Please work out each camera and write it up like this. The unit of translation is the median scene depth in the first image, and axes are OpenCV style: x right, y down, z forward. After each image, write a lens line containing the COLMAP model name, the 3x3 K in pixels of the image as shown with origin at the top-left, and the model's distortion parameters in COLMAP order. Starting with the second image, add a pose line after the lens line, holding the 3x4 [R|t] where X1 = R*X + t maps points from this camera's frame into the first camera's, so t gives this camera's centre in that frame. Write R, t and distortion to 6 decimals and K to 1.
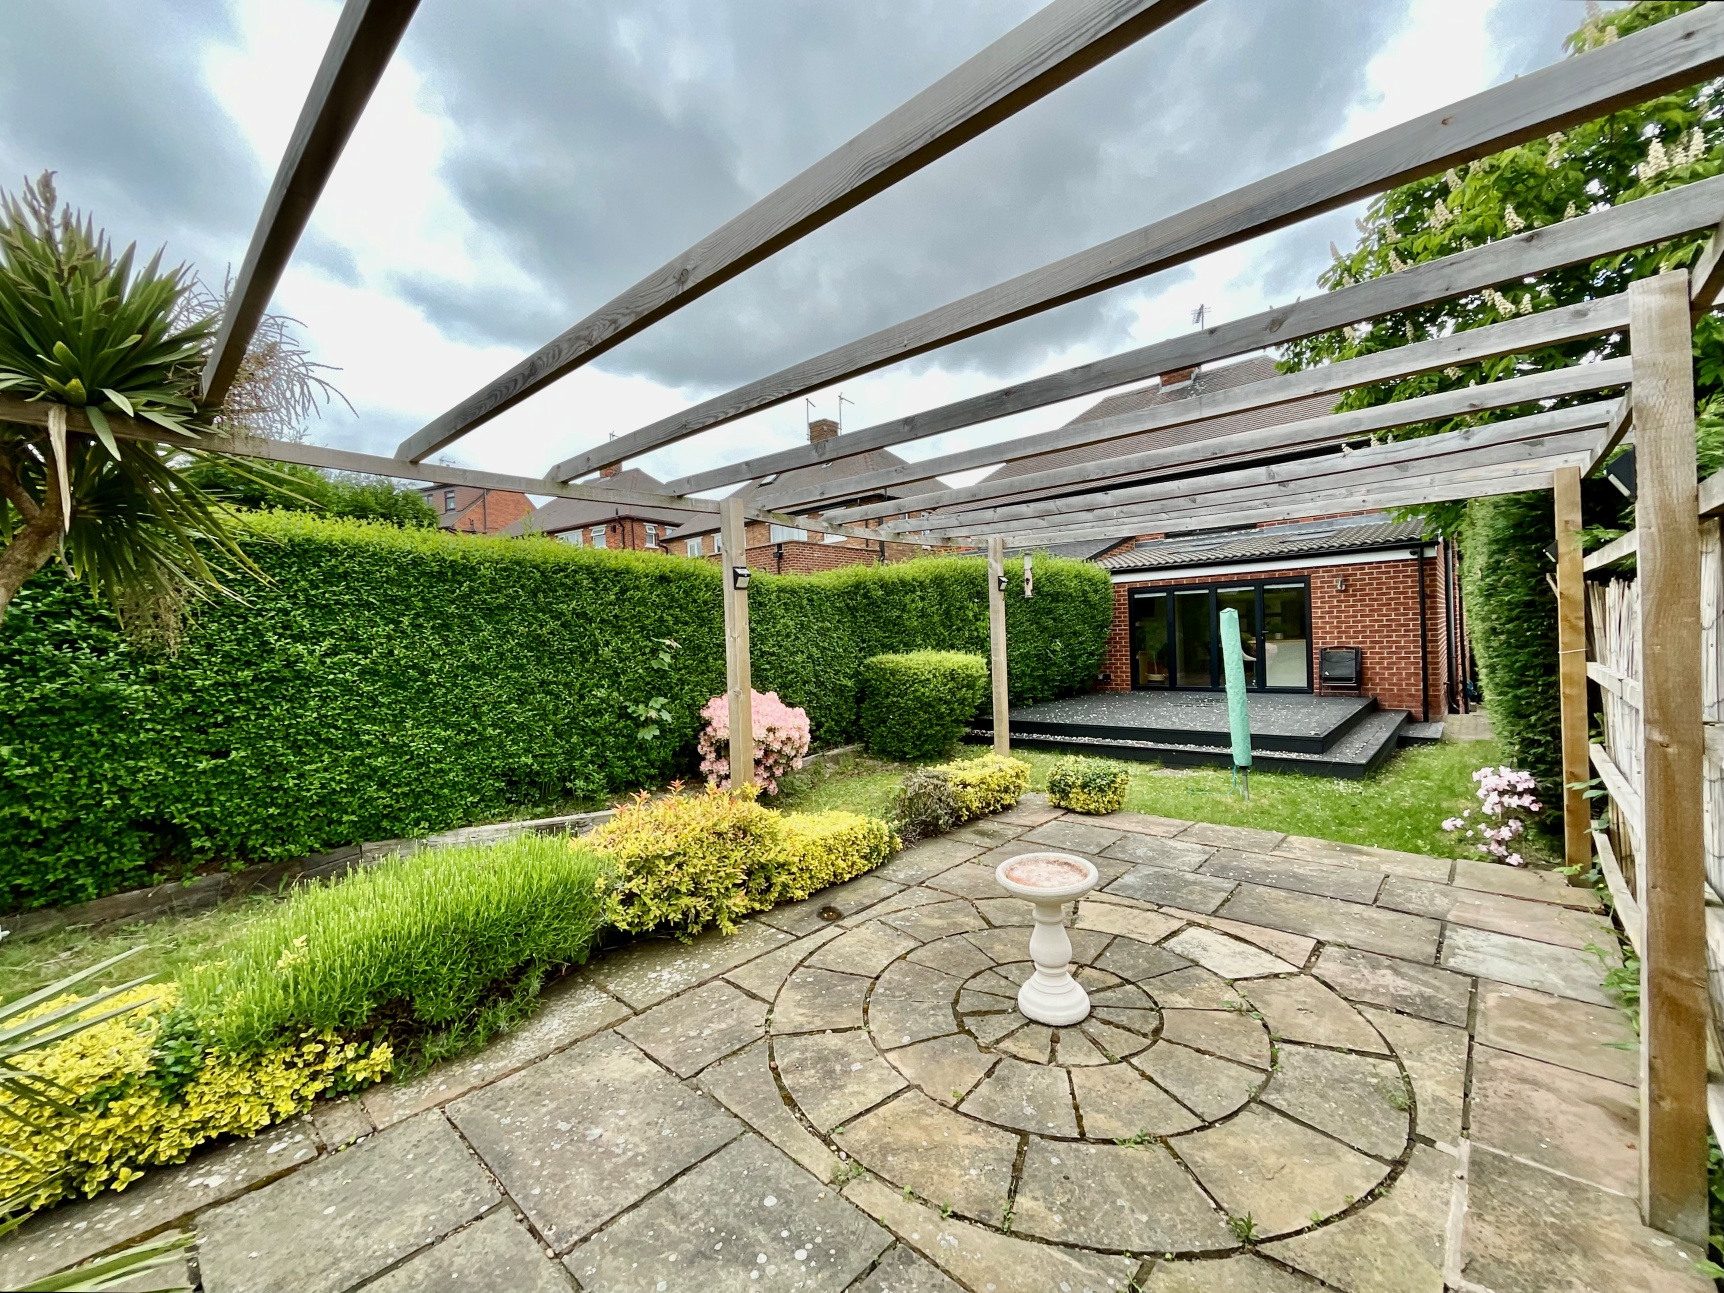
lens RADIAL K [[708.9, 0, 862.0], [0, 708.9, 646.5], [0, 0, 1]] dist [0.015135, 0.000152]
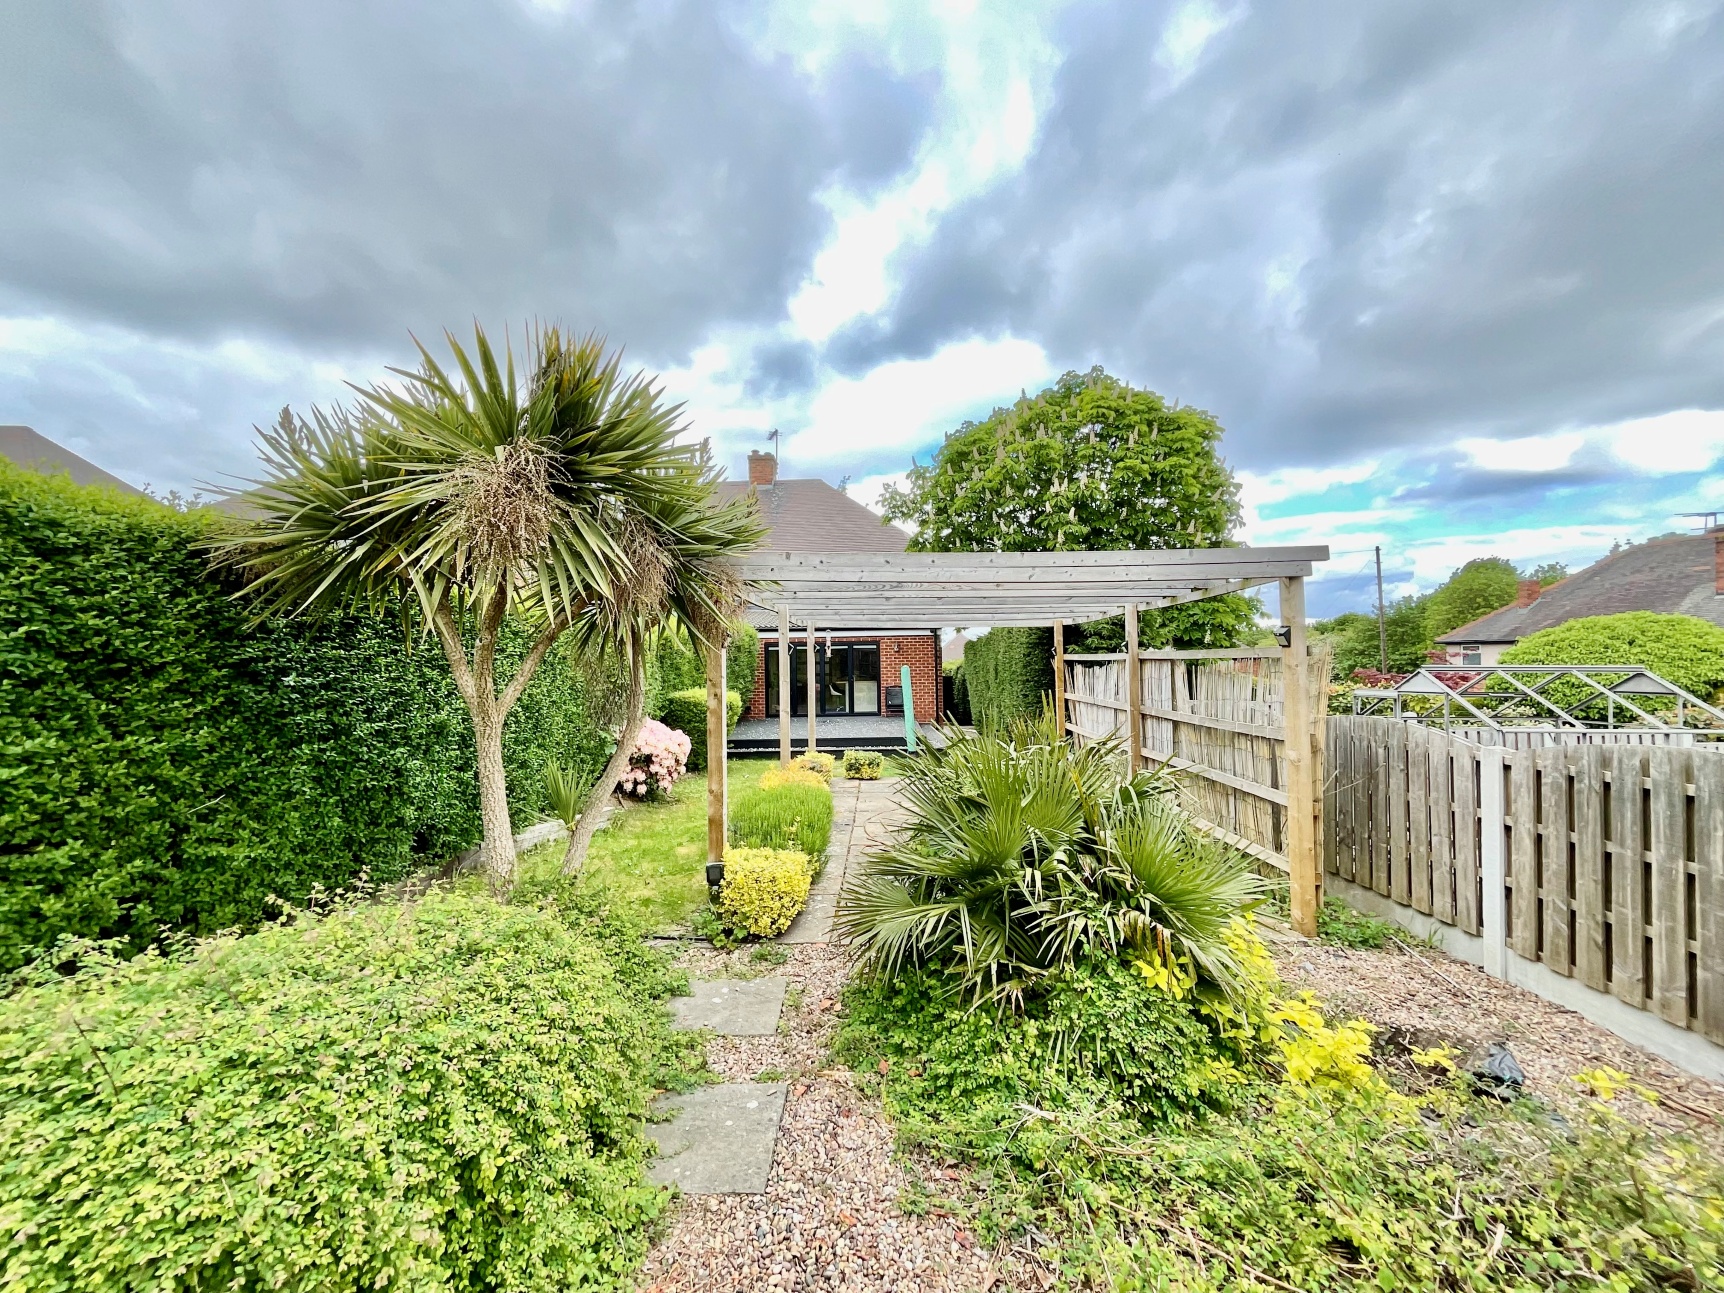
lens RADIAL K [[708.9, 0, 862.0], [0, 708.9, 646.5], [0, 0, 1]] dist [0.015135, 0.000152]
pose [[0.760508, 0.037206, 0.648262, -0.452952], [-0.002408, 0.998512, -0.054484, -0.001265], [-0.649324, 0.039874, 0.759466, -0.188559]]
